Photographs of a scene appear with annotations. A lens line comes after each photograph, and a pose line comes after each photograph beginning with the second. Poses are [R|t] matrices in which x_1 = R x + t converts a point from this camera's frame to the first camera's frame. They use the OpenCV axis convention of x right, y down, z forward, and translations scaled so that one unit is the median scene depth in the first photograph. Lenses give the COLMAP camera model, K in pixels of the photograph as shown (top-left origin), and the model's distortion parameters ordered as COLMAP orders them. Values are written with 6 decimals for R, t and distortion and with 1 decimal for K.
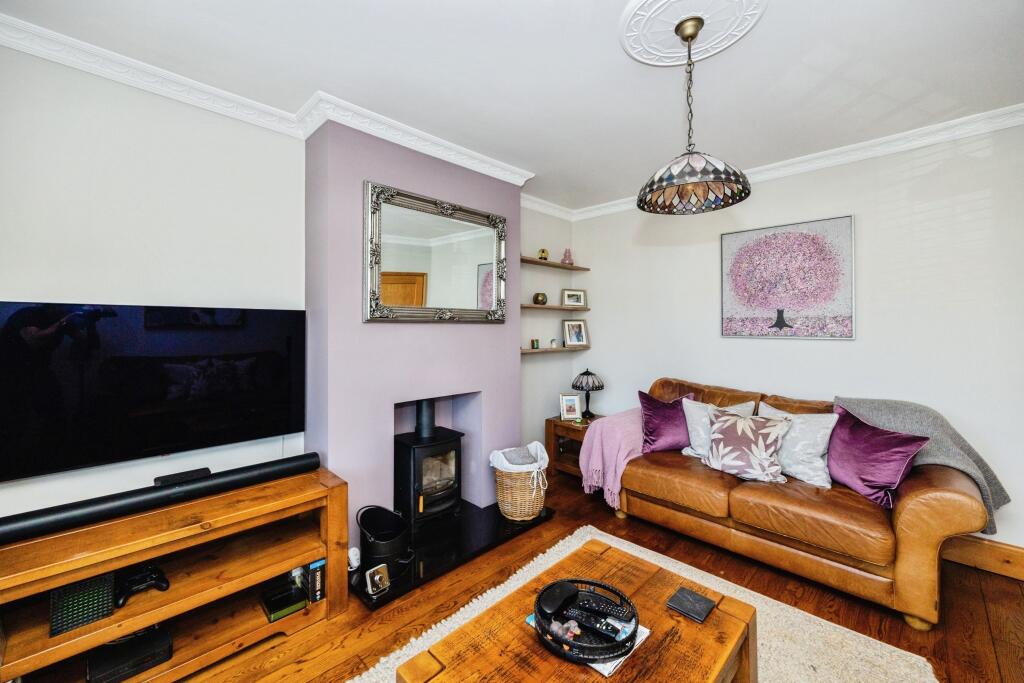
lens RADIAL K [[407.5, 0, 512.4], [0, 407.5, 326.0], [0, 0, 1]] dist [-0.000220, -0.000014]
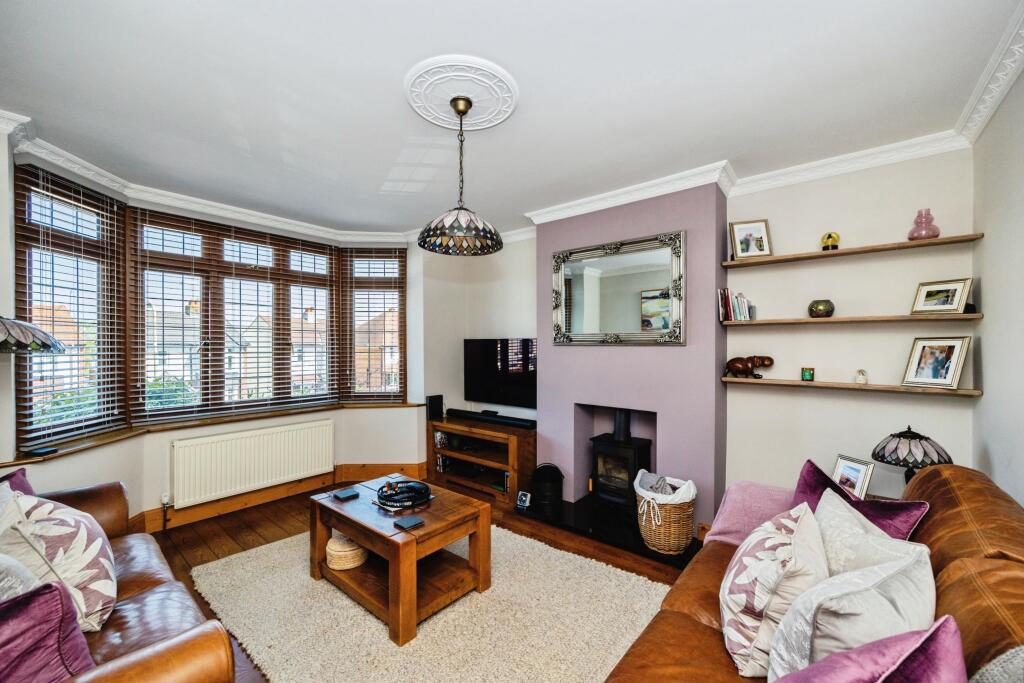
lens RADIAL K [[400.8, 0, 513.2], [0, 400.8, 346.7], [0, 0, 1]] dist [0.000091, 0.000074]
pose [[0.093172, 0.002023, -0.995648, 0.686525], [0.003061, 0.999993, 0.002318, -0.006432], [0.995645, -0.003264, 0.093165, 0.425038]]
